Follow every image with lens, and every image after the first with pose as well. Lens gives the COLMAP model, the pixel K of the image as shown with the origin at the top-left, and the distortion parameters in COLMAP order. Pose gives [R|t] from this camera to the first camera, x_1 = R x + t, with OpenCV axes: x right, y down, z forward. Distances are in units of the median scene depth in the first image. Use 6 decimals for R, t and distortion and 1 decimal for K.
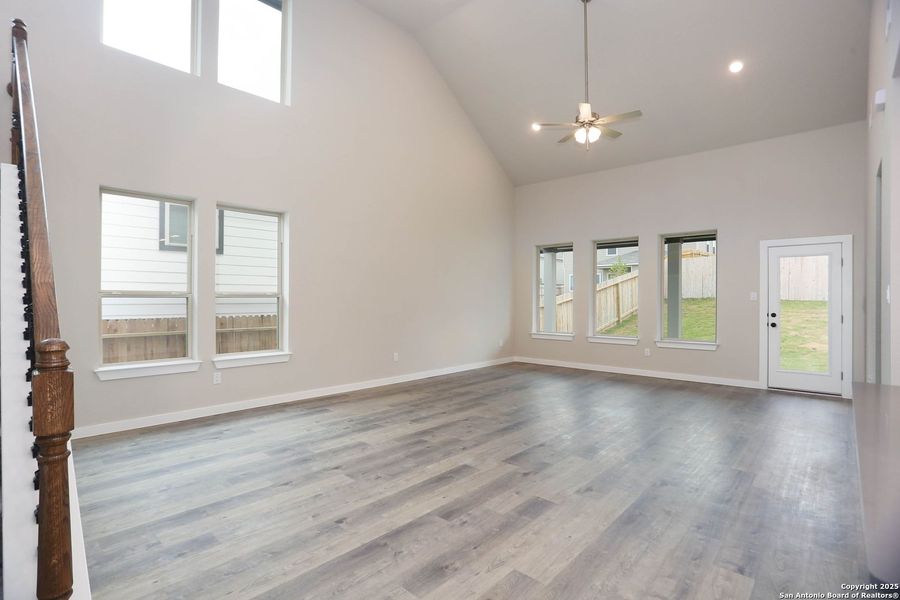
lens RADIAL K [[444.7, 0, 438.1], [0, 444.7, 298.4], [0, 0, 1]] dist [-0.000298, -0.000023]
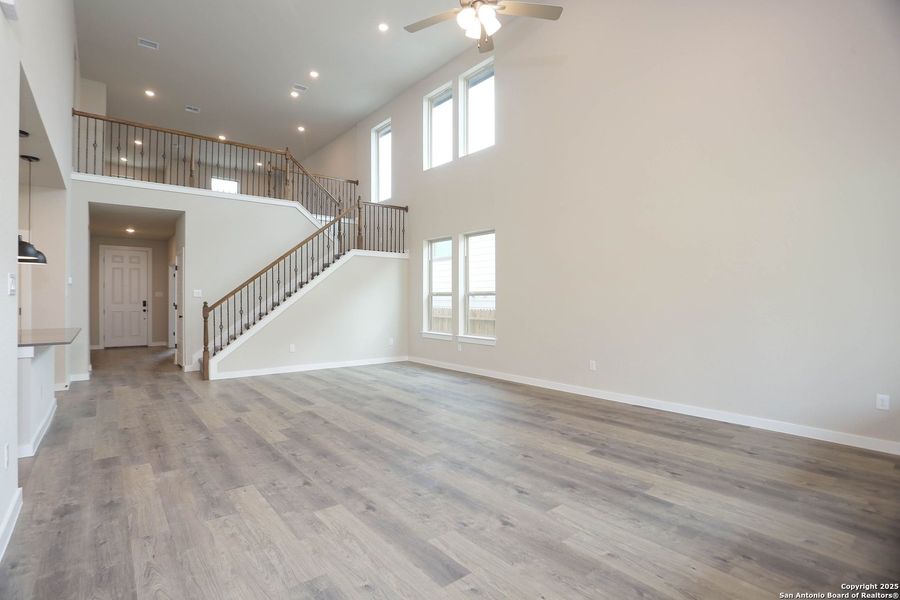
lens RADIAL K [[444.7, 0, 438.1], [0, 444.7, 298.4], [0, 0, 1]] dist [-0.000298, -0.000023]
pose [[-0.147044, -0.003805, -0.989123, 1.052710], [0.001660, 0.999990, -0.004094, 0.013106], [0.989129, -0.002244, -0.147036, 1.152662]]
